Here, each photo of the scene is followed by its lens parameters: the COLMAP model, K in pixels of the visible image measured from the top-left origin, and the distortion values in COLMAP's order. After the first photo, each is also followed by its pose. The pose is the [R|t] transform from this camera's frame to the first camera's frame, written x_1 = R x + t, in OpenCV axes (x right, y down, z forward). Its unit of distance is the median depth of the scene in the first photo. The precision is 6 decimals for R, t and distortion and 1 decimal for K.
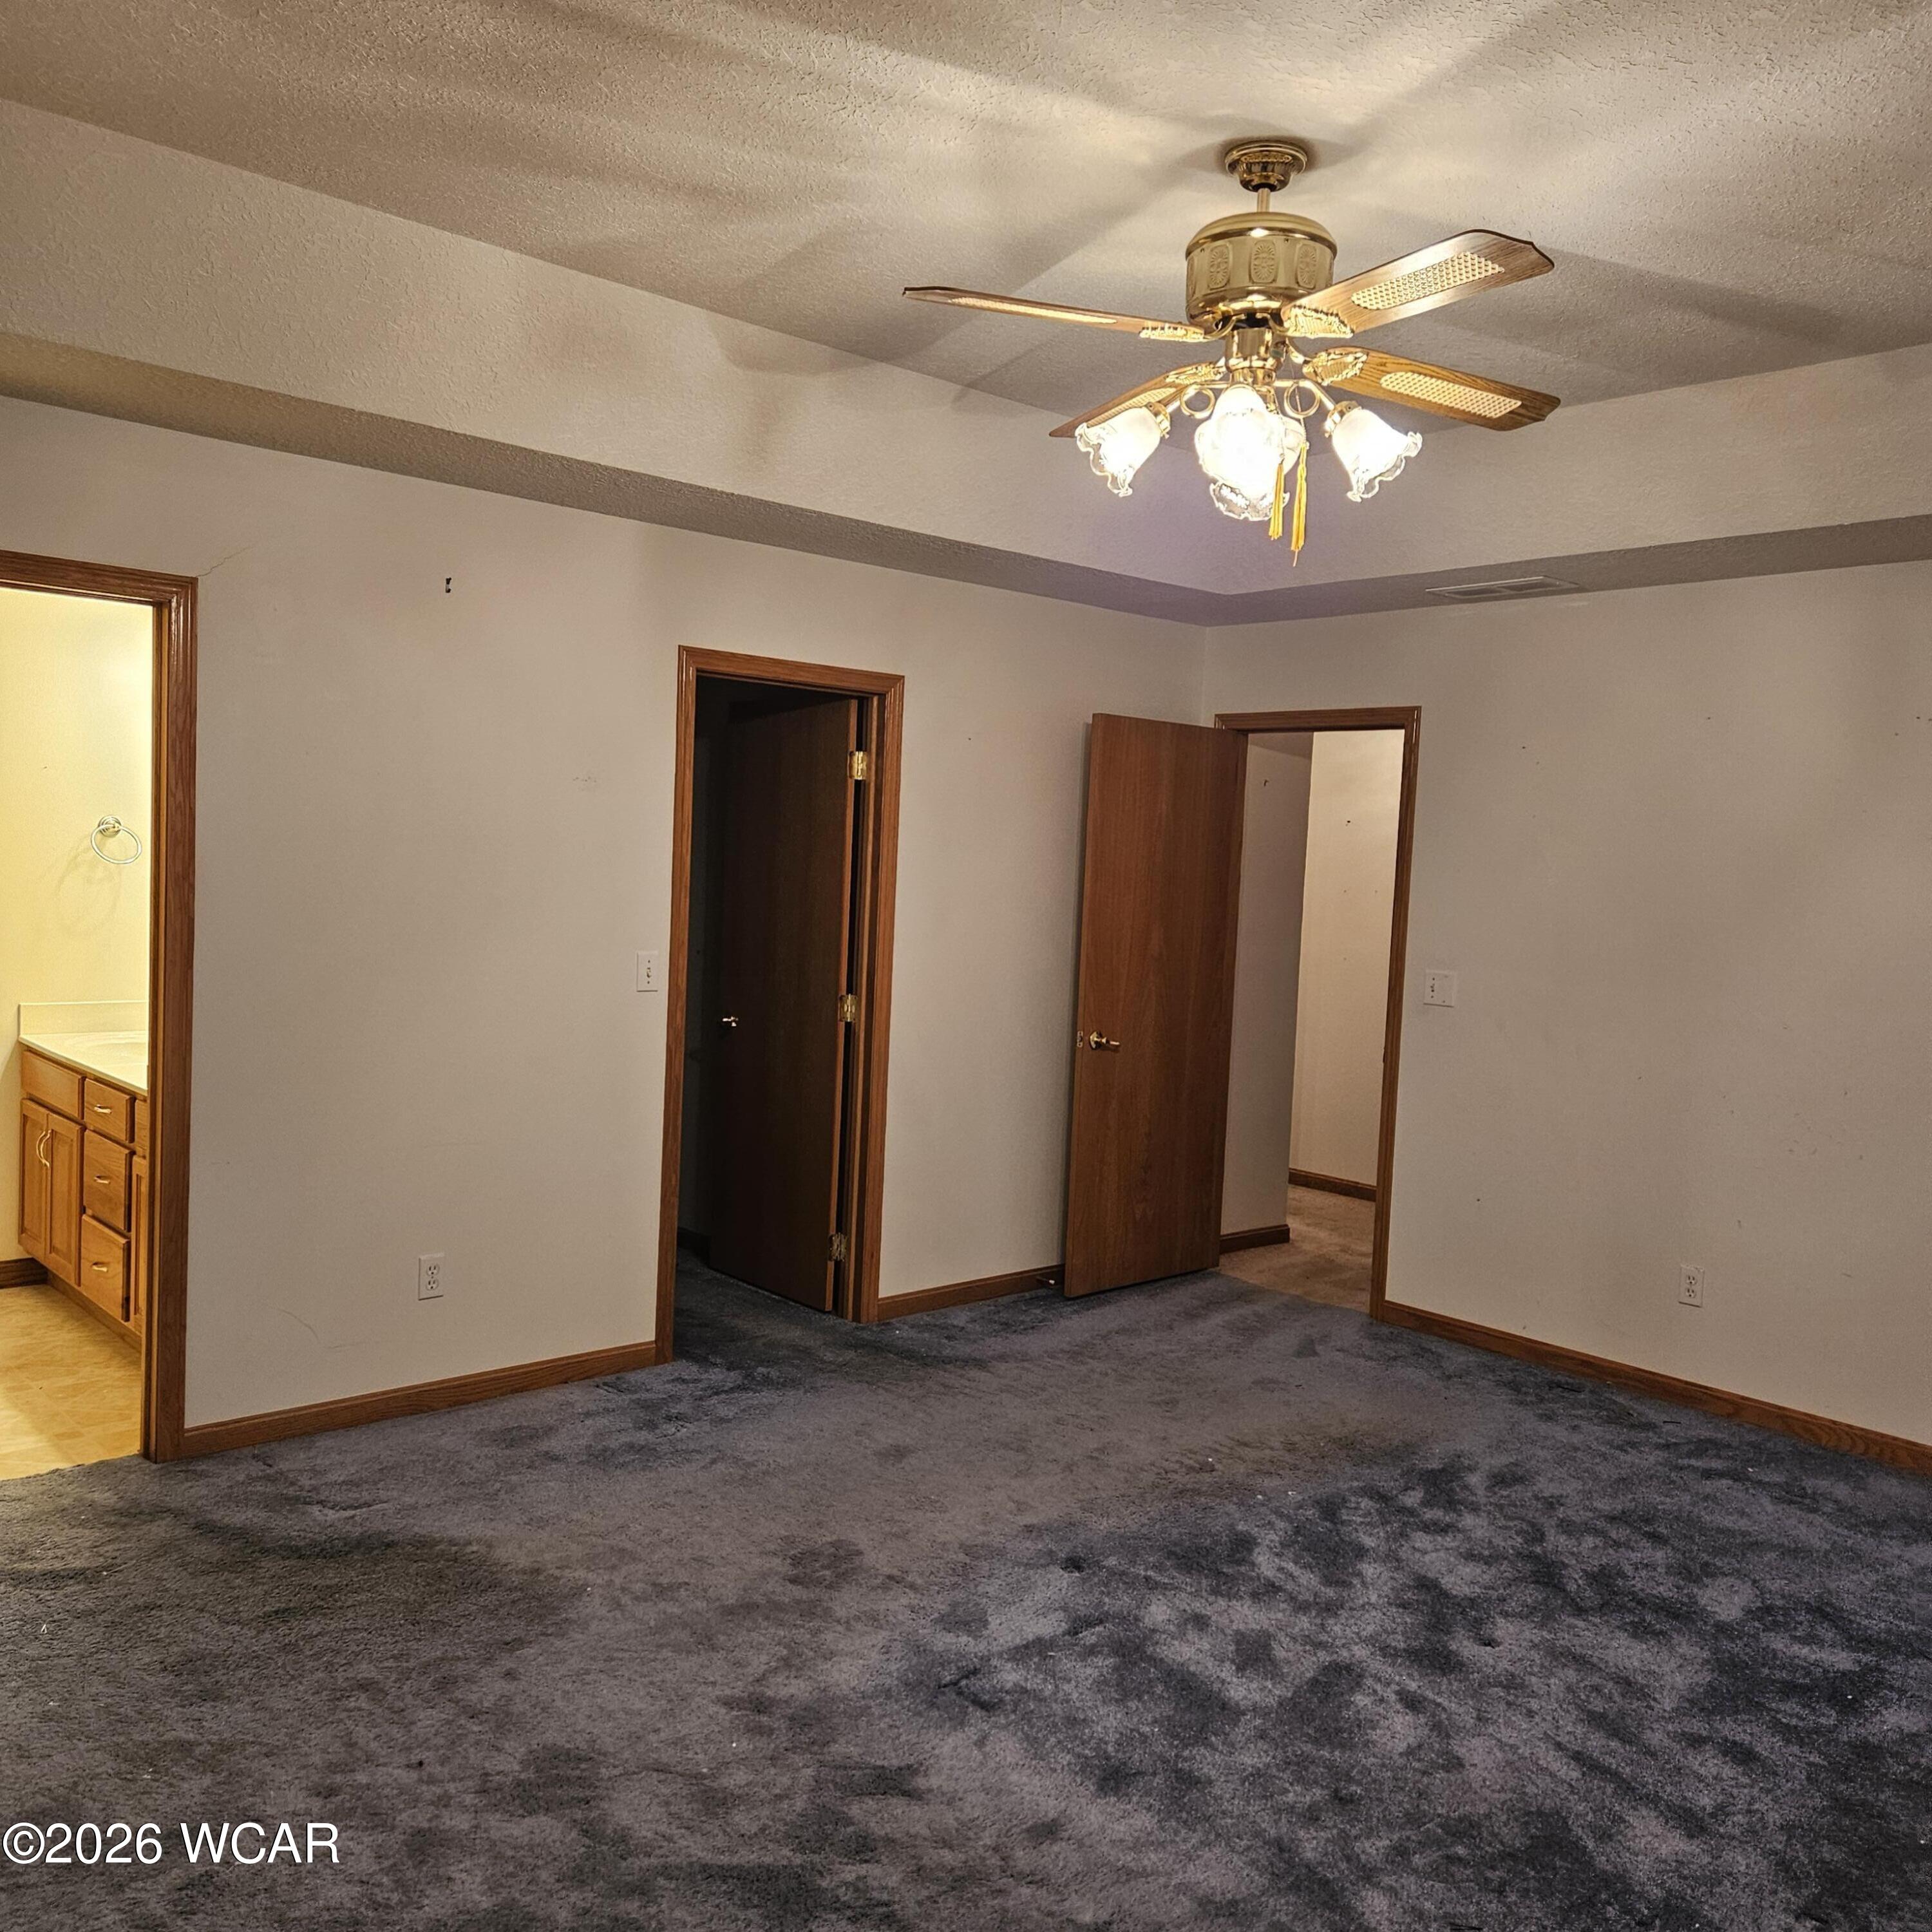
lens RADIAL K [[1712.0, 0, 966.0], [0, 1712.0, 966.0], [0, 0, 1]] dist [0.083799, -0.061900]
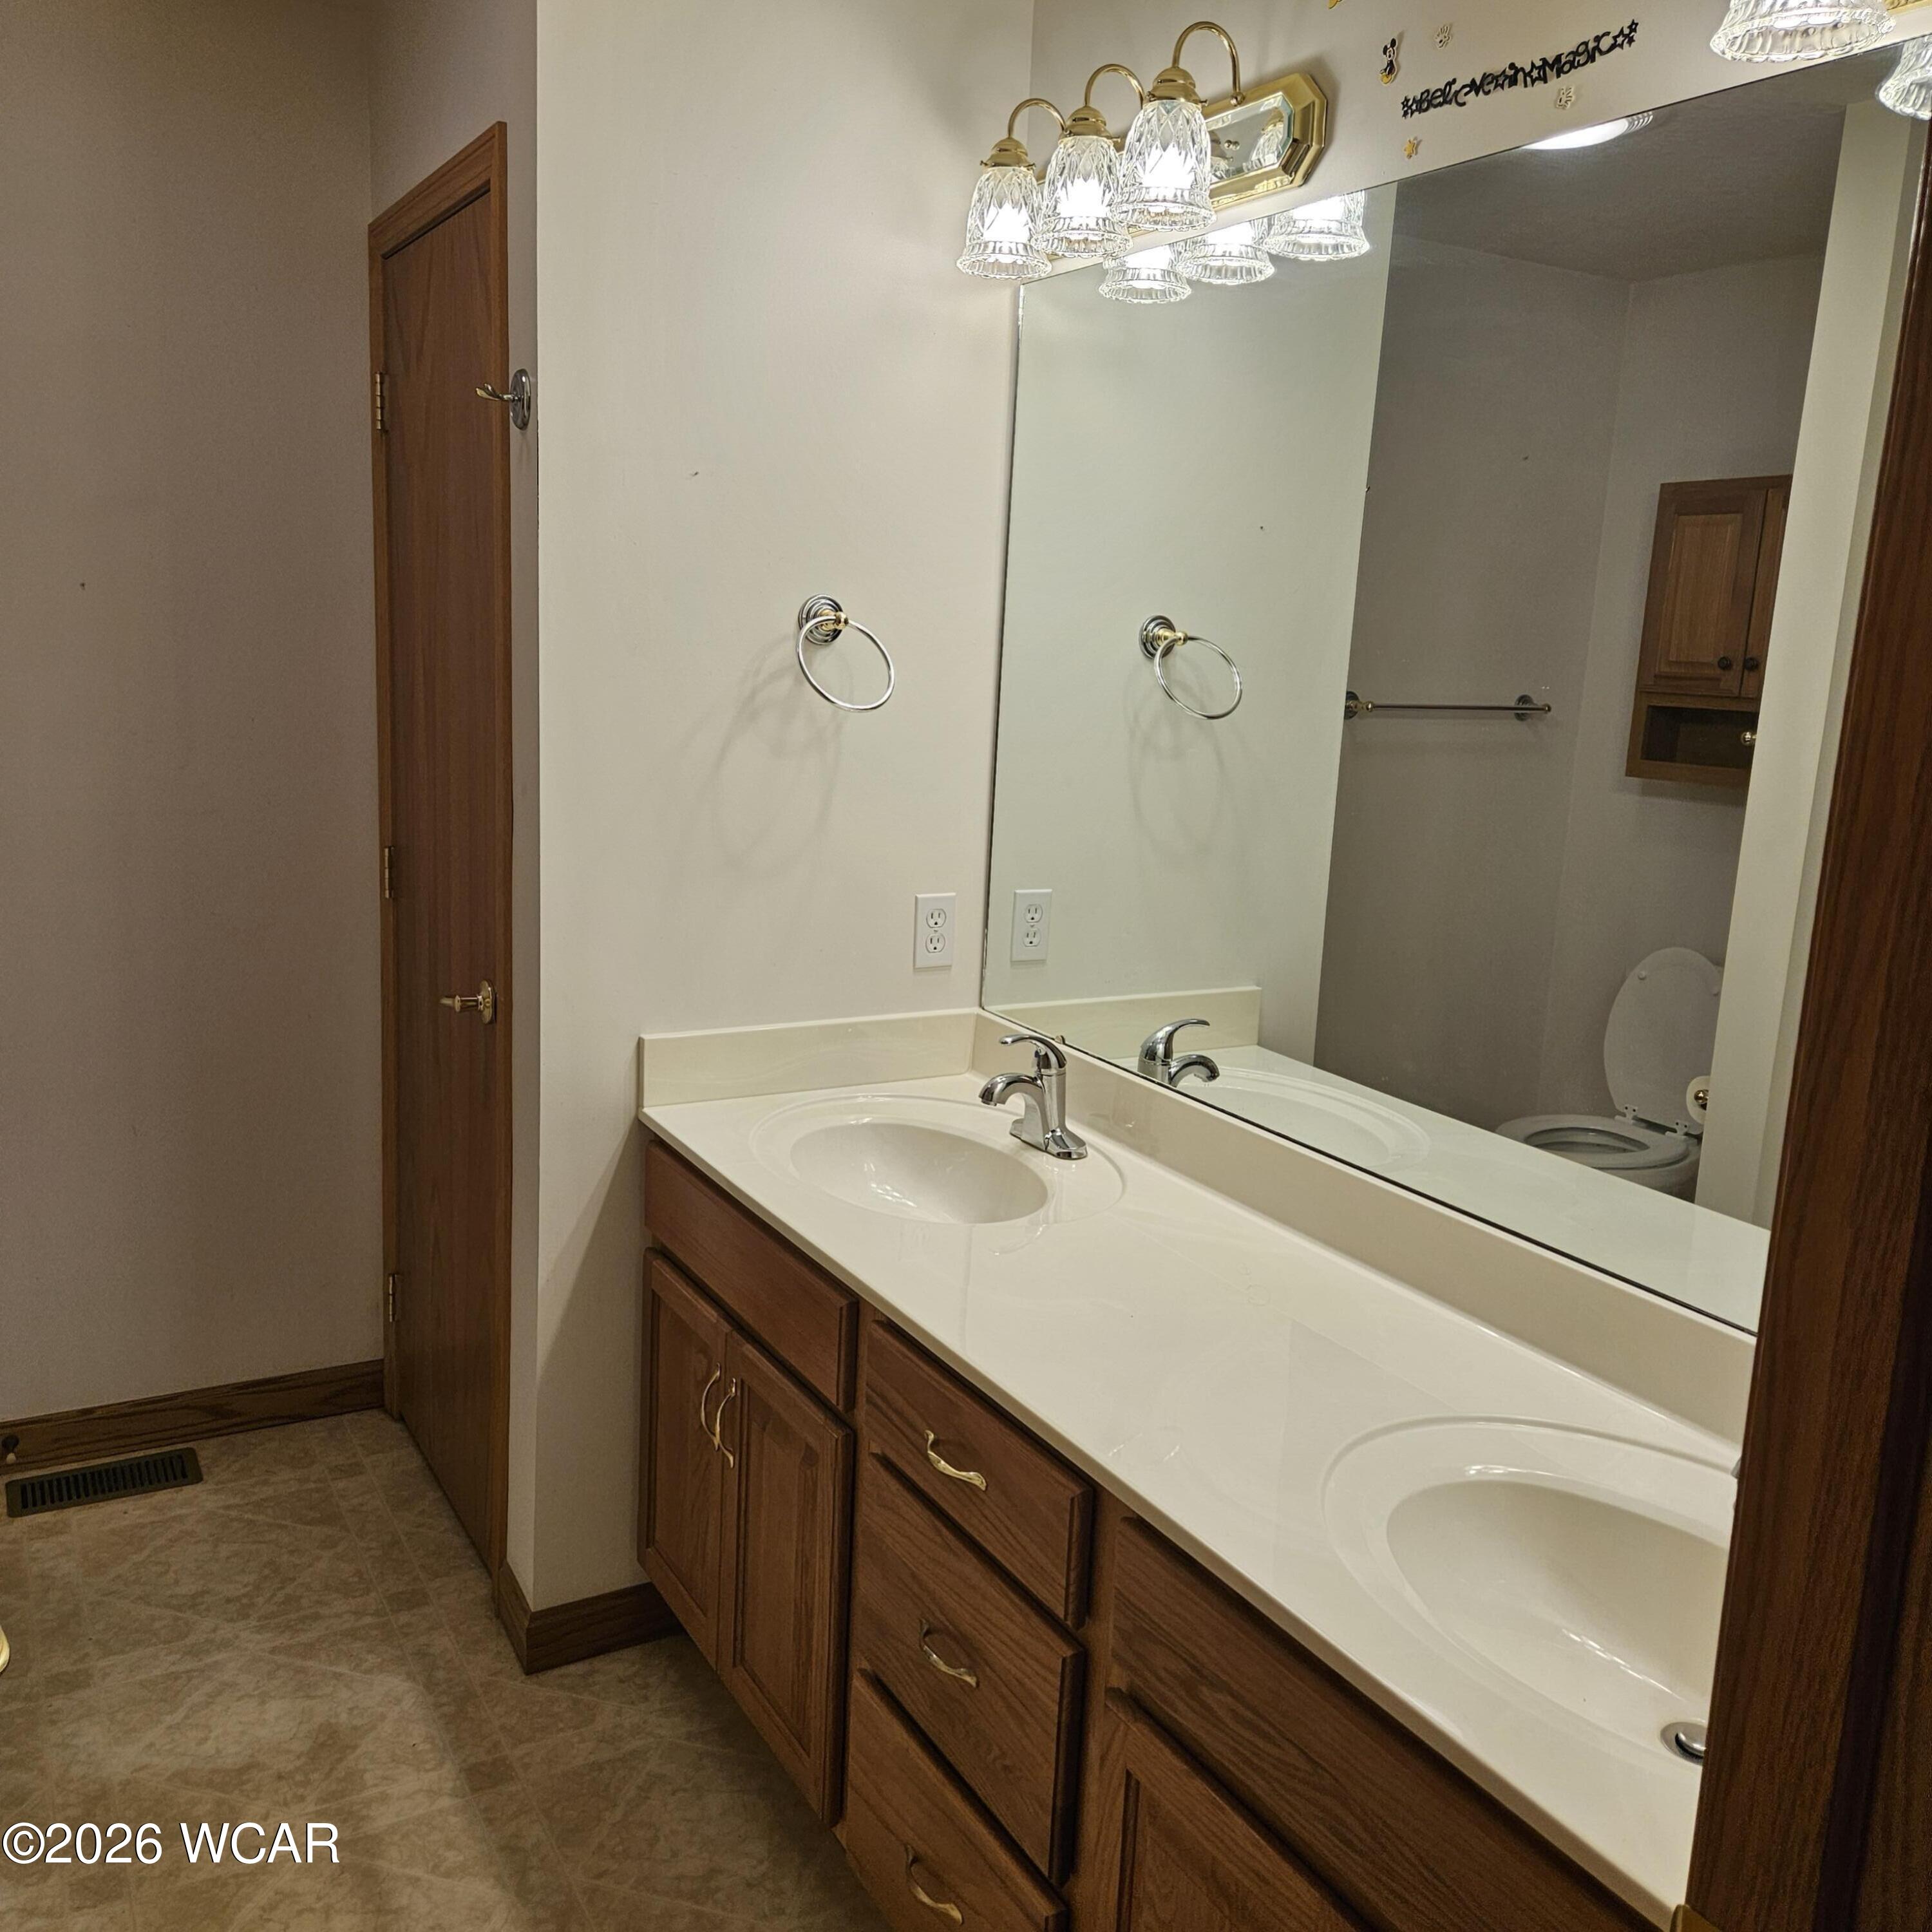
lens RADIAL K [[1712.0, 0, 966.0], [0, 1712.0, 966.0], [0, 0, 1]] dist [0.083799, -0.061900]
pose [[0.979409, 0.040636, -0.197754, -0.373844], [-0.018081, 0.993253, 0.114552, -0.045331], [0.201074, -0.108617, 0.973536, 0.593499]]
